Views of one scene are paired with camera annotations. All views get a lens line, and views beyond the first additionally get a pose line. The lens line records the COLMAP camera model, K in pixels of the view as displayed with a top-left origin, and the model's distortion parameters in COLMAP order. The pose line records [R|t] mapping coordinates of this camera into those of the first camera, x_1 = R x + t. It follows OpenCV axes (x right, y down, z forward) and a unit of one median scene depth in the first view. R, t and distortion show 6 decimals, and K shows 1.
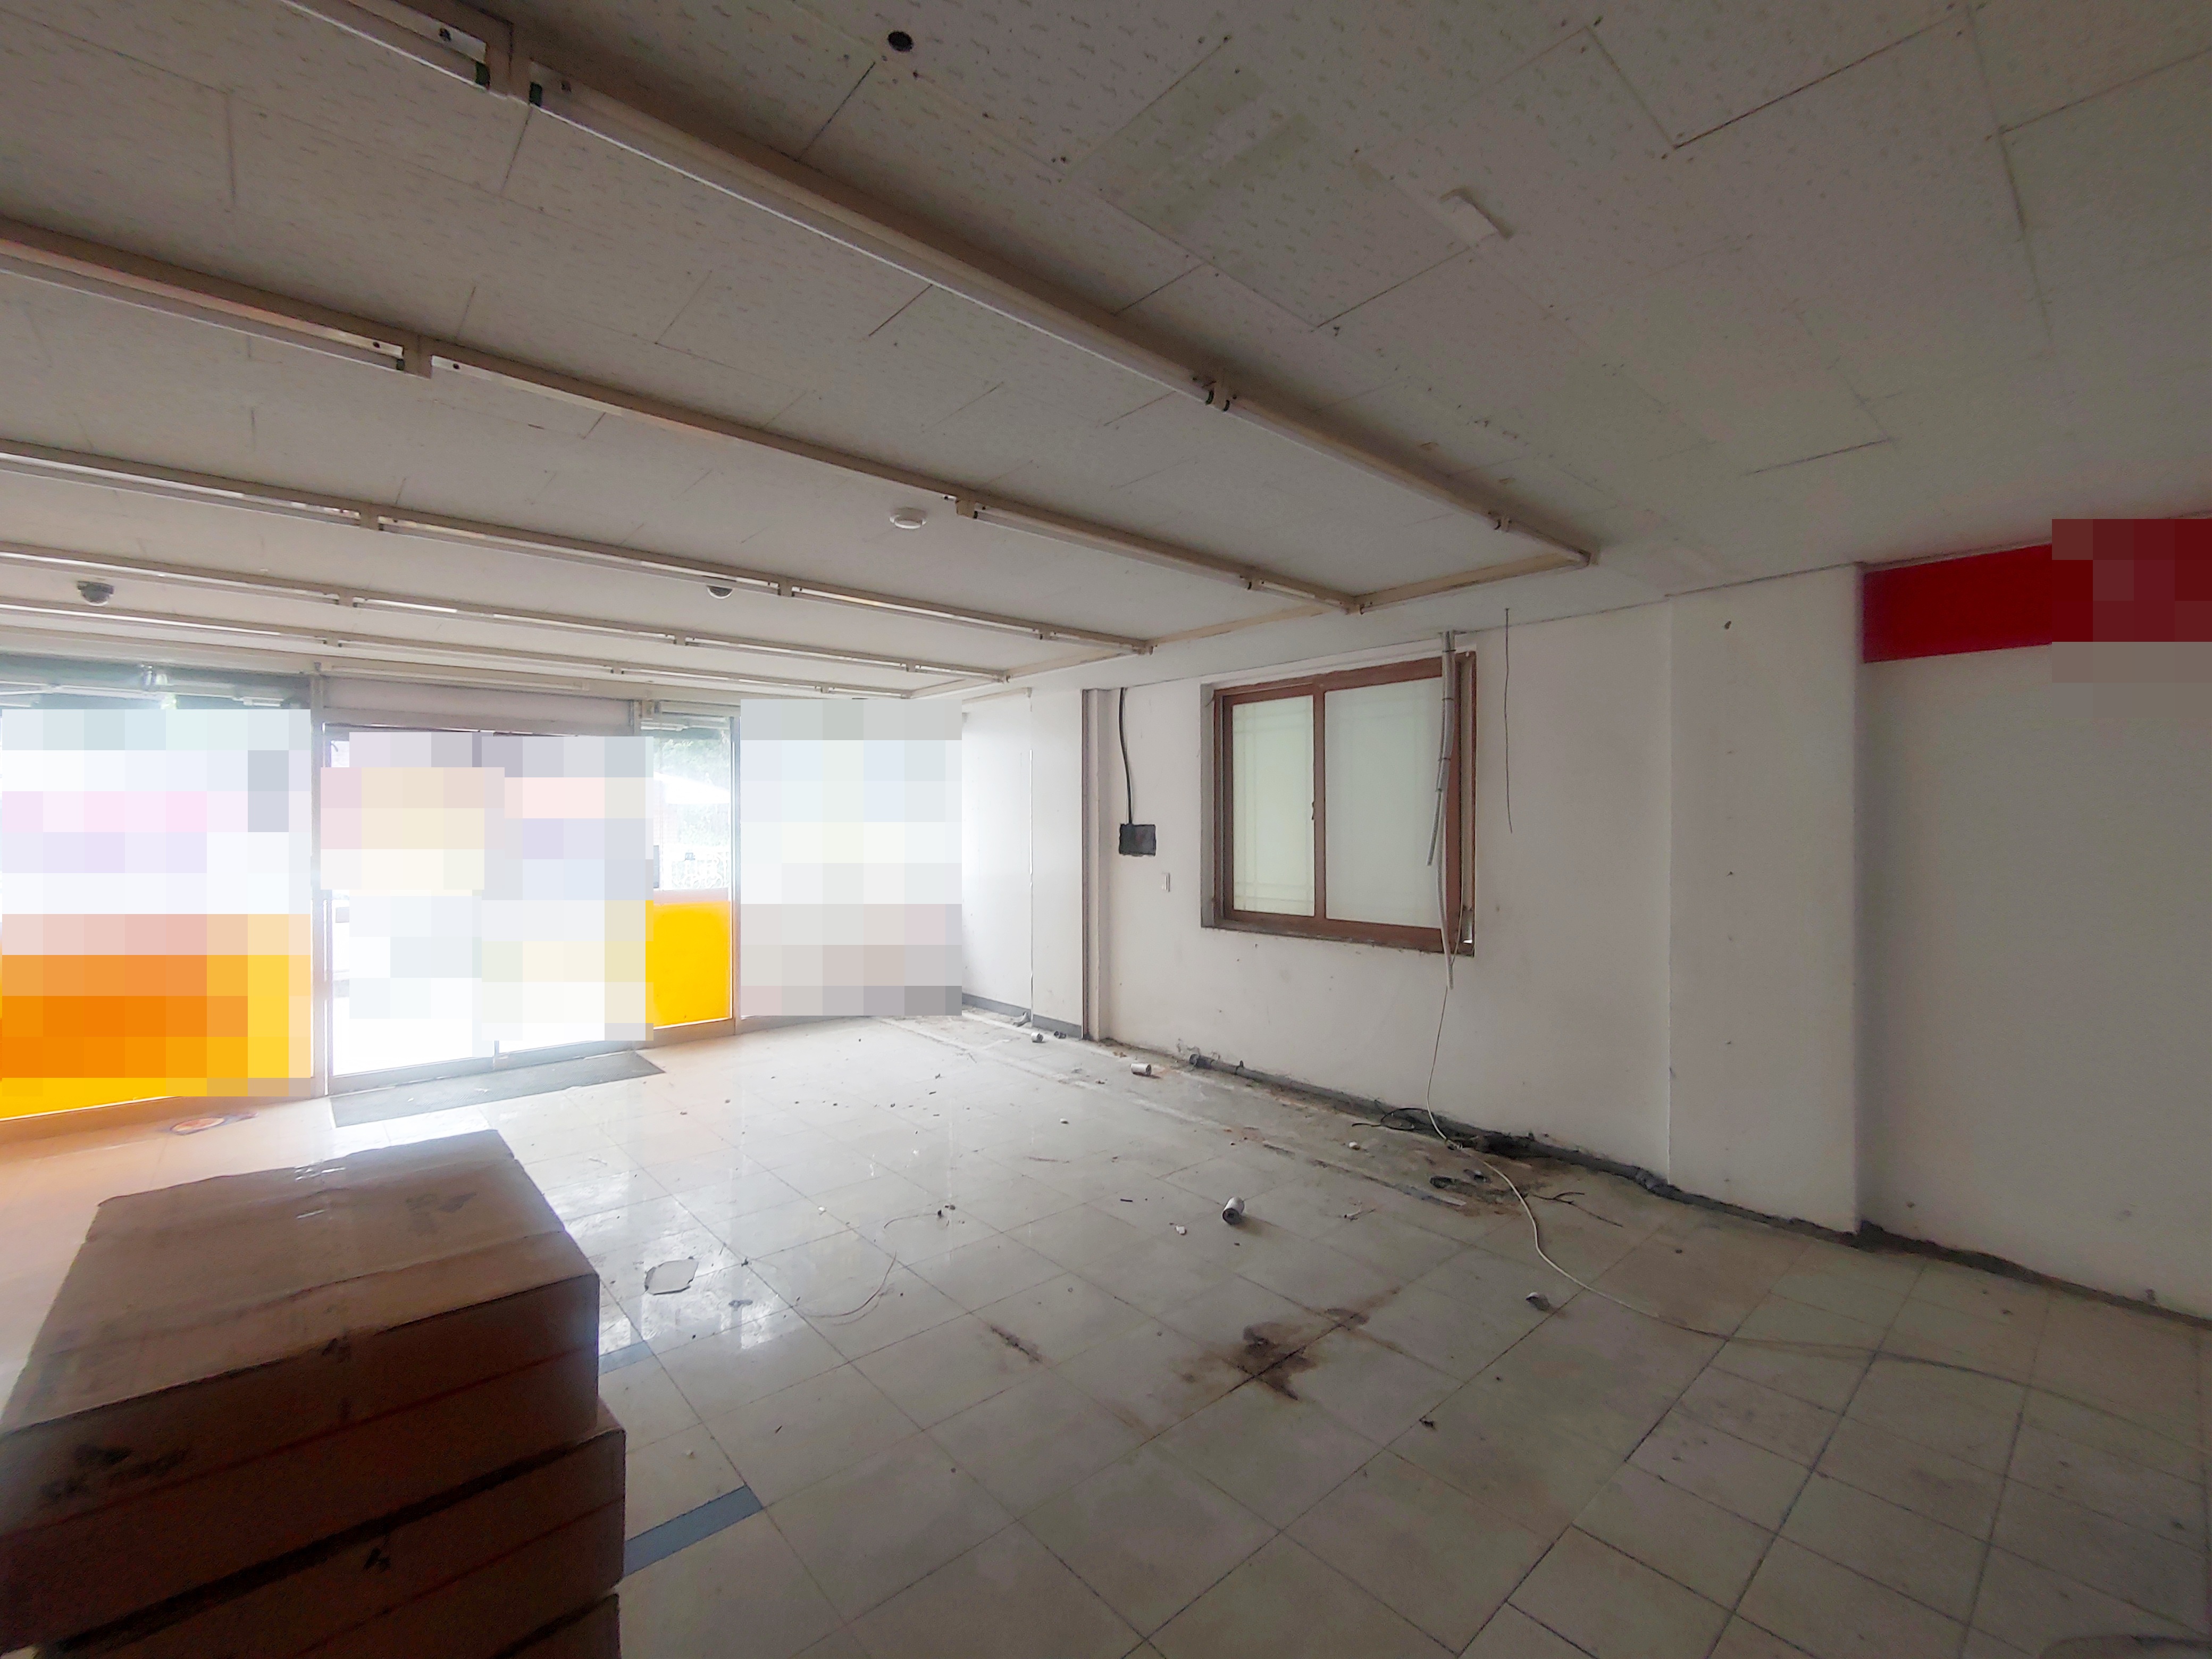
lens RADIAL K [[939.4, 0, 1111.9], [0, 939.4, 830.7], [0, 0, 1]] dist [0.003451, 0.000180]
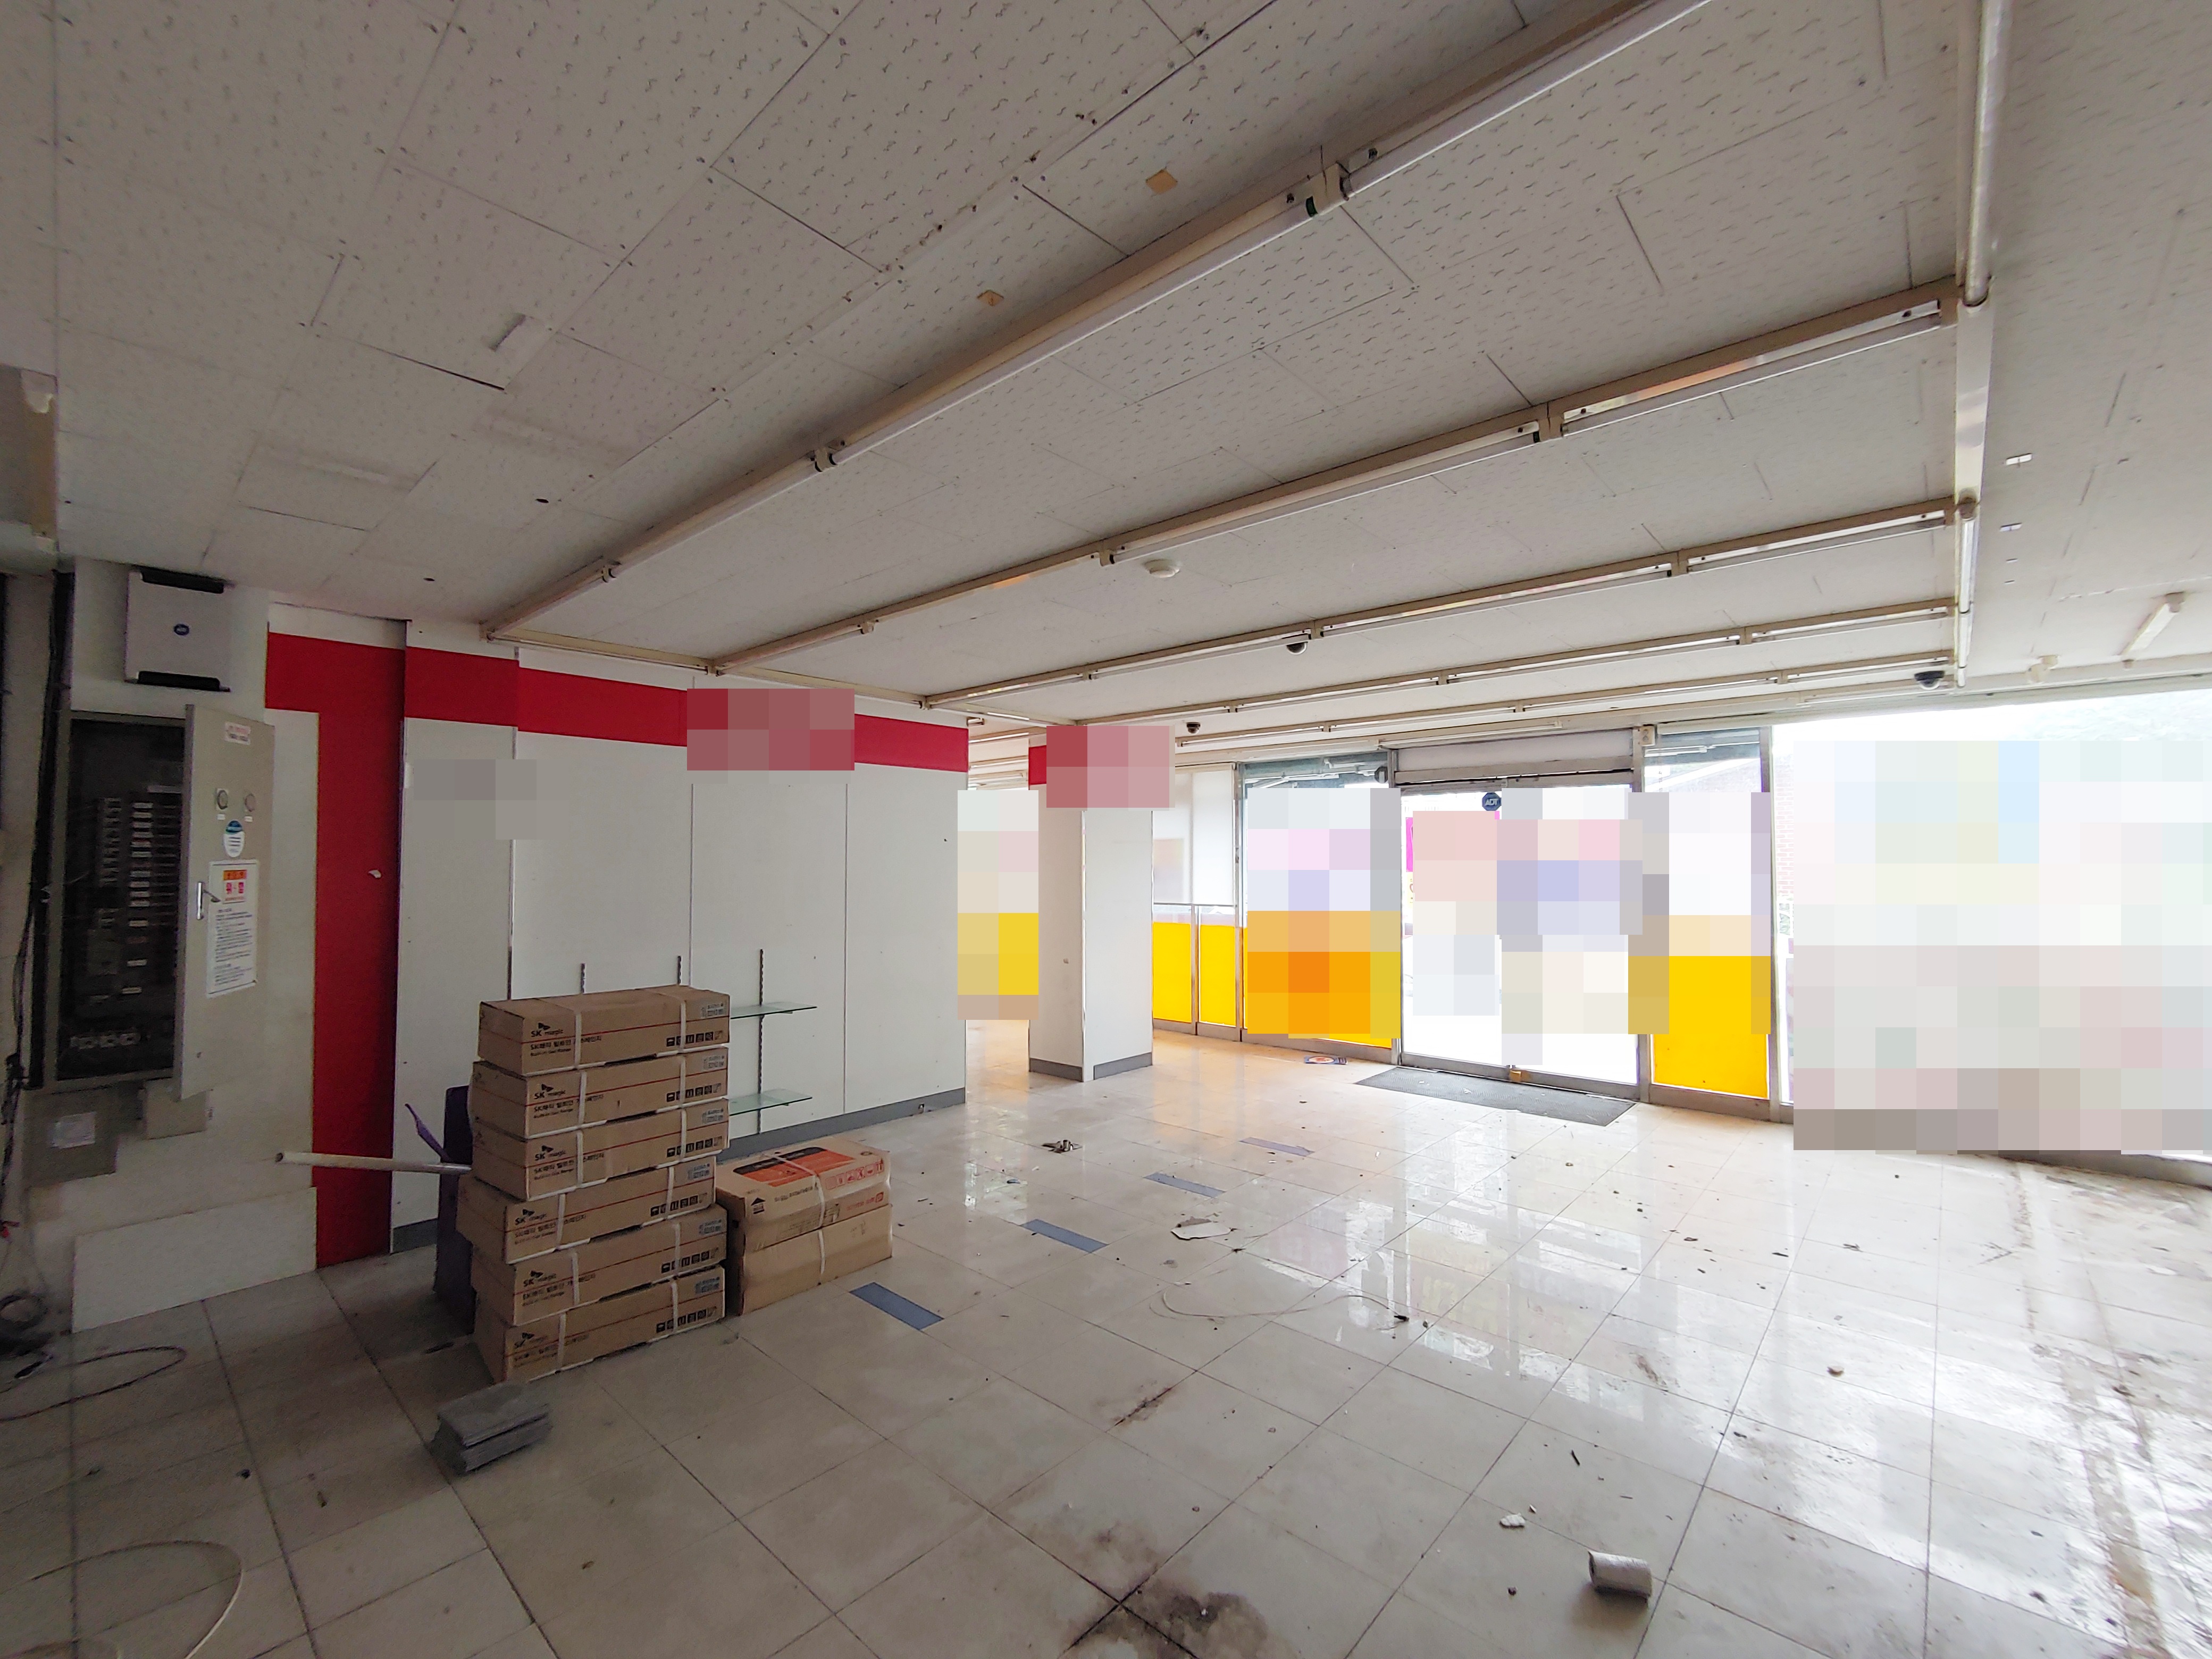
lens RADIAL K [[939.4, 0, 1100.1], [0, 939.4, 828.5], [0, 0, 1]] dist [0.003451, 0.000180]
pose [[0.105694, -0.034539, -0.993799, 0.490790], [-0.007364, 0.999342, -0.035515, 0.000132], [0.994371, 0.011072, 0.105370, 0.488937]]
